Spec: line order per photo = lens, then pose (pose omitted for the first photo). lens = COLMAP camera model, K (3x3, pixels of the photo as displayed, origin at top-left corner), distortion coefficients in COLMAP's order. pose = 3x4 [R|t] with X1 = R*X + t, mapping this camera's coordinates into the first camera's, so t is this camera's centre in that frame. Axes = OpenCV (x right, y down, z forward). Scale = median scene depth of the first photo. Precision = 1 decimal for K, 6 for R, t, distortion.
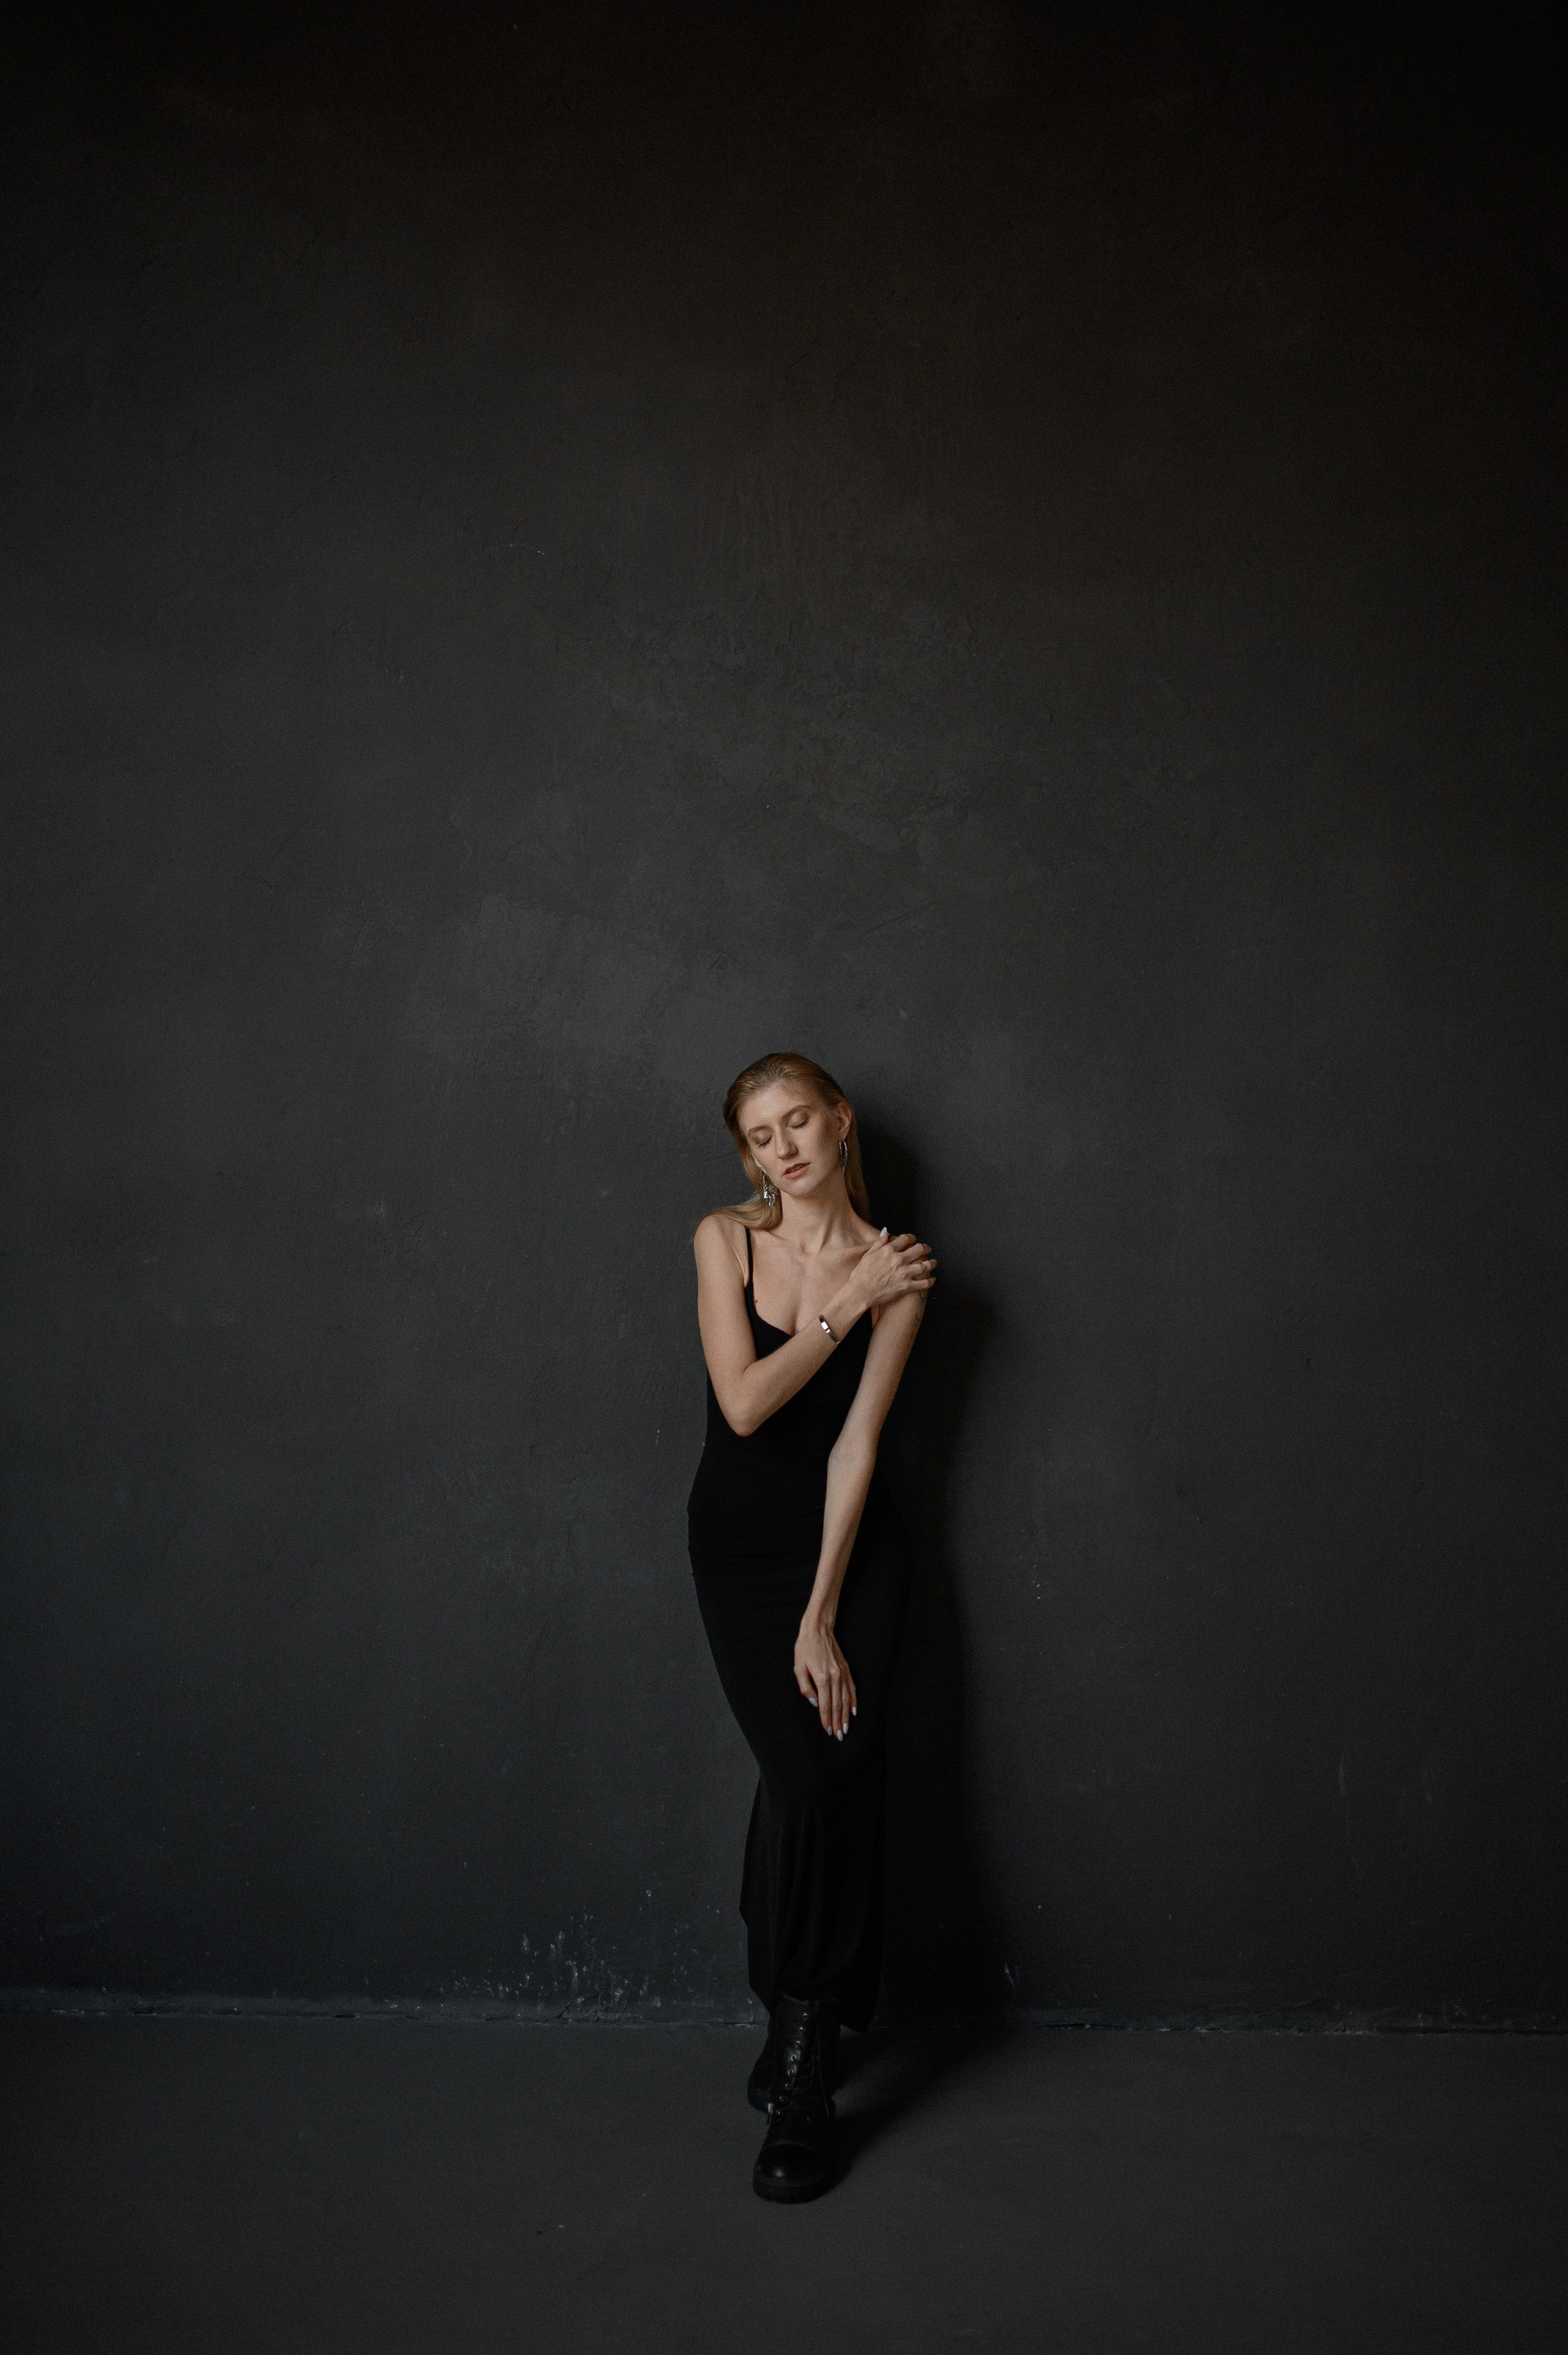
lens RADIAL K [[2337.3, 0, 784.0], [0, 2337.3, 1177.5], [0, 0, 1]] dist [-0.008694, -0.006374]
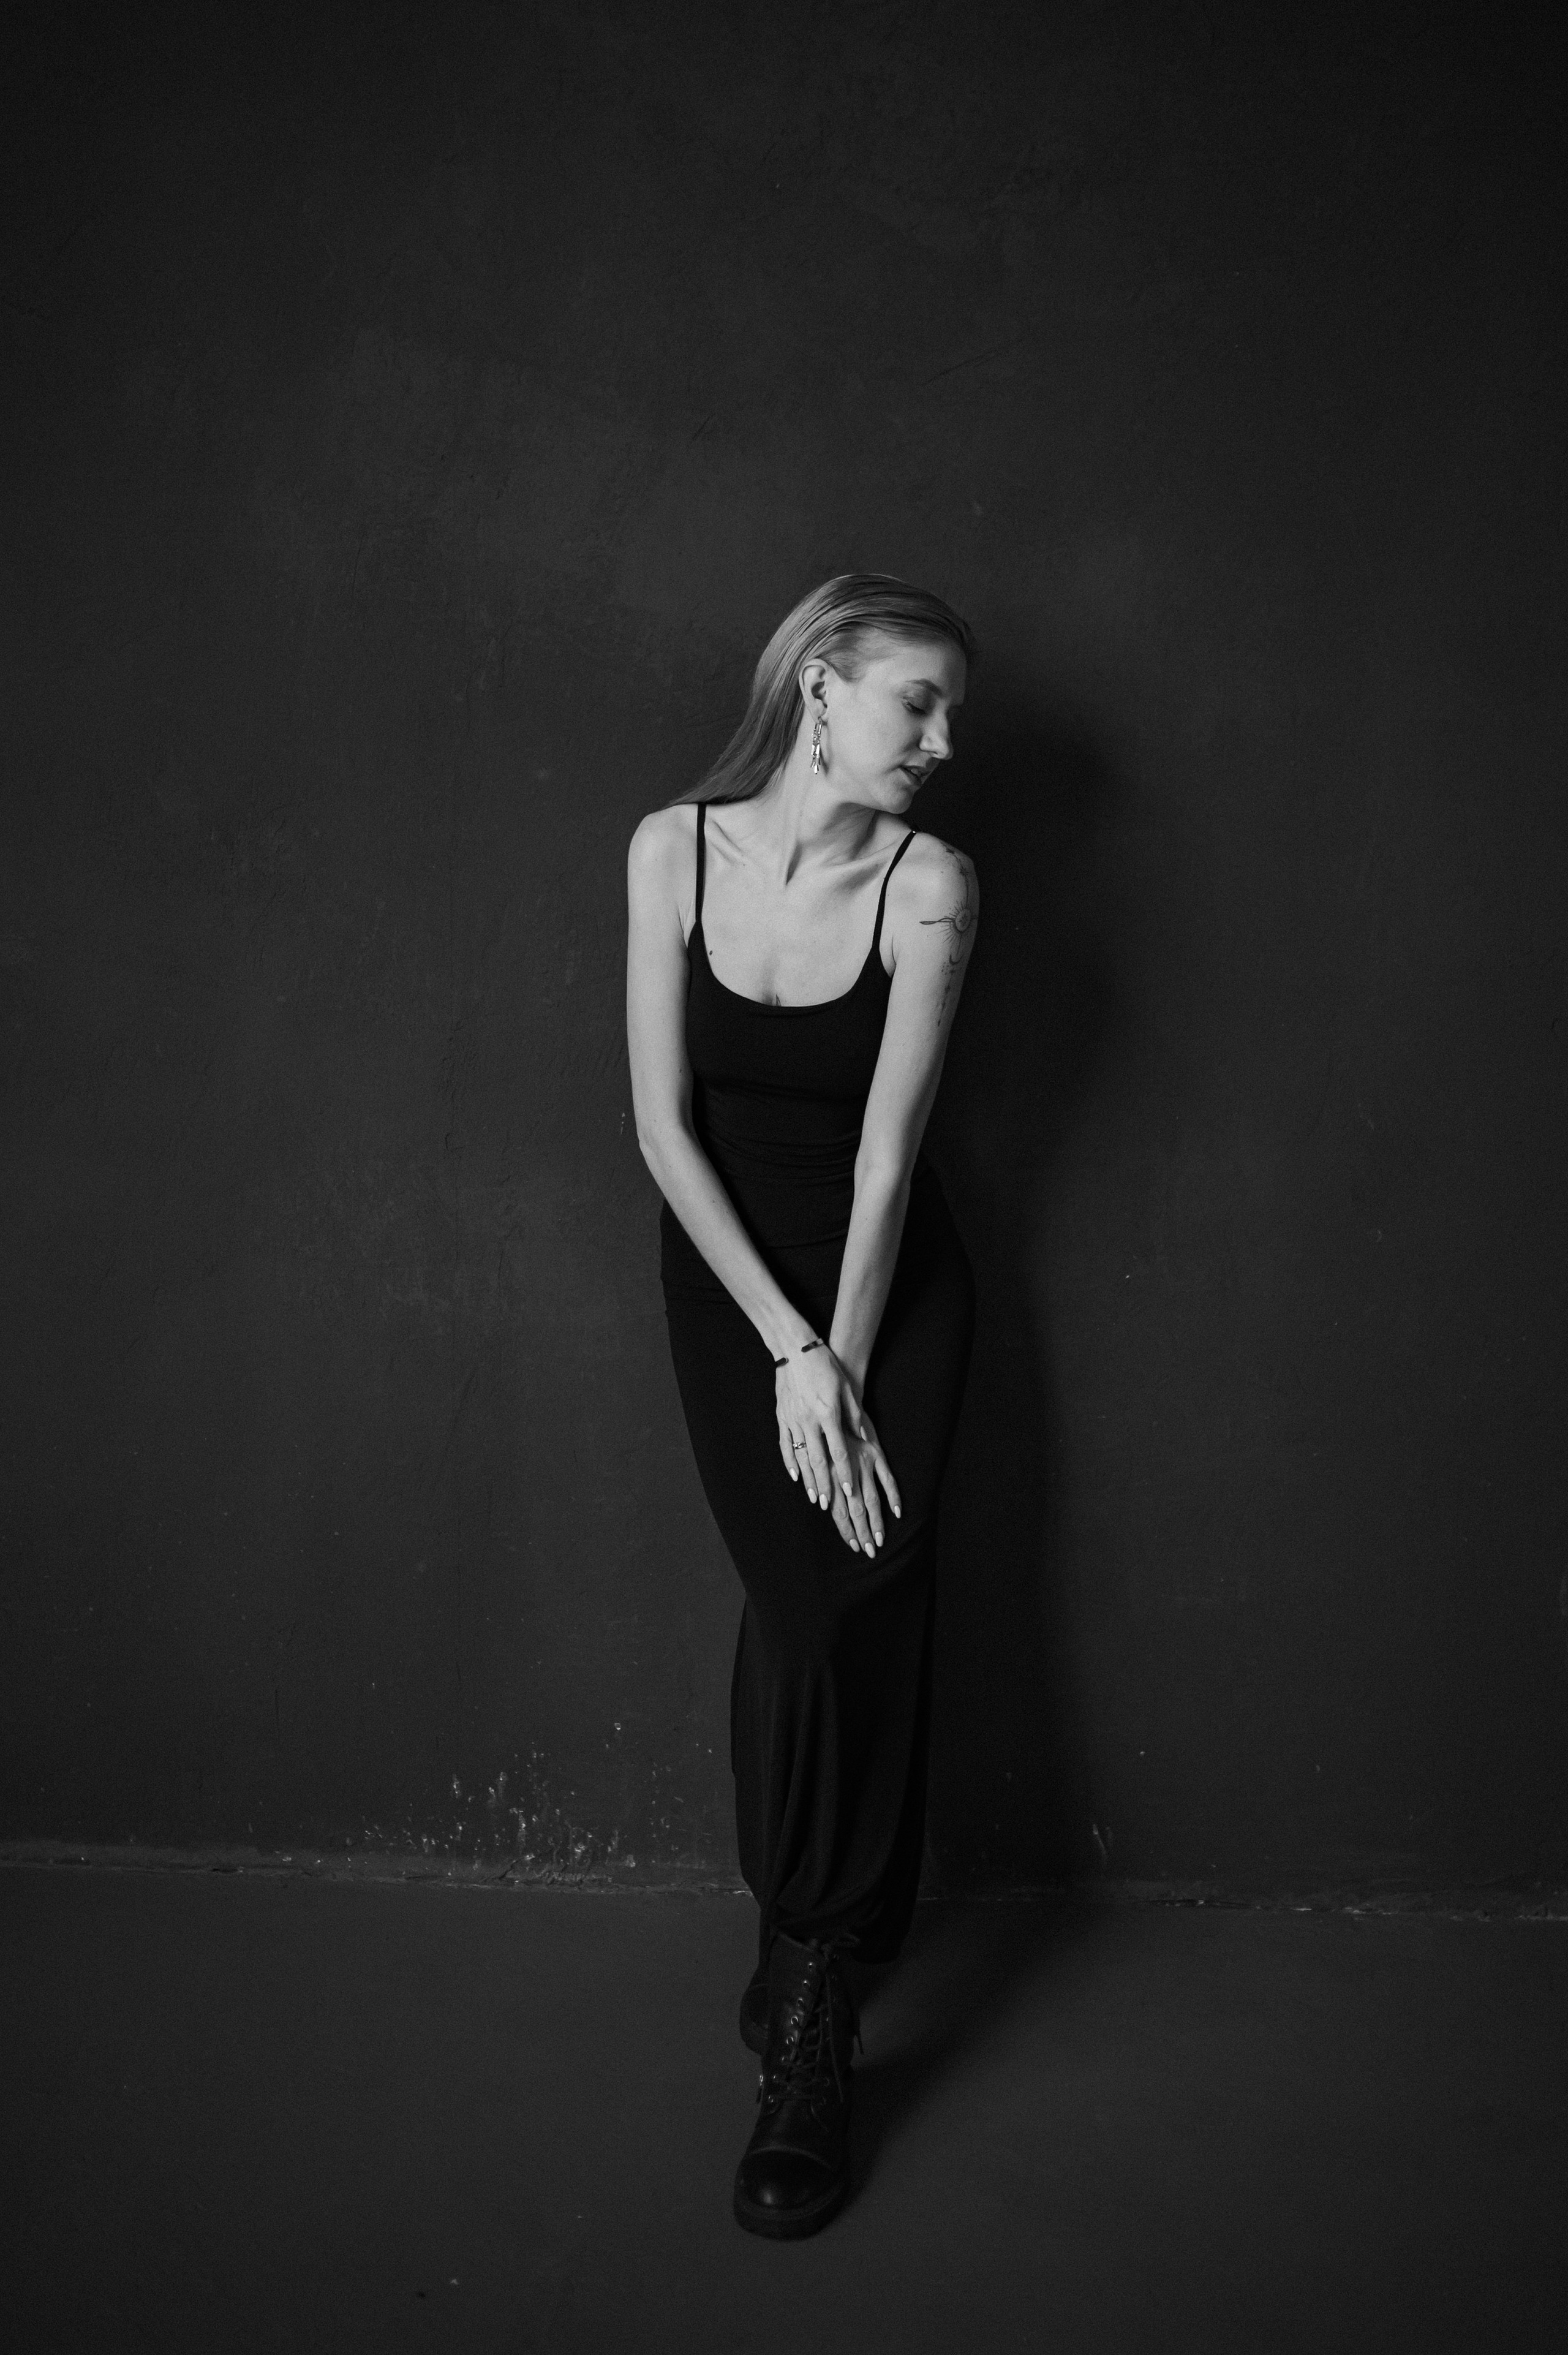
lens RADIAL K [[2341.1, 0, 784.0], [0, 2341.1, 1177.5], [0, 0, 1]] dist [-0.086126, 0.208536]
pose [[0.999265, 0.007447, -0.037615, 0.022137], [0.000061, 0.980650, 0.195770, -0.012055], [0.038345, -0.195629, 0.979928, 0.305777]]
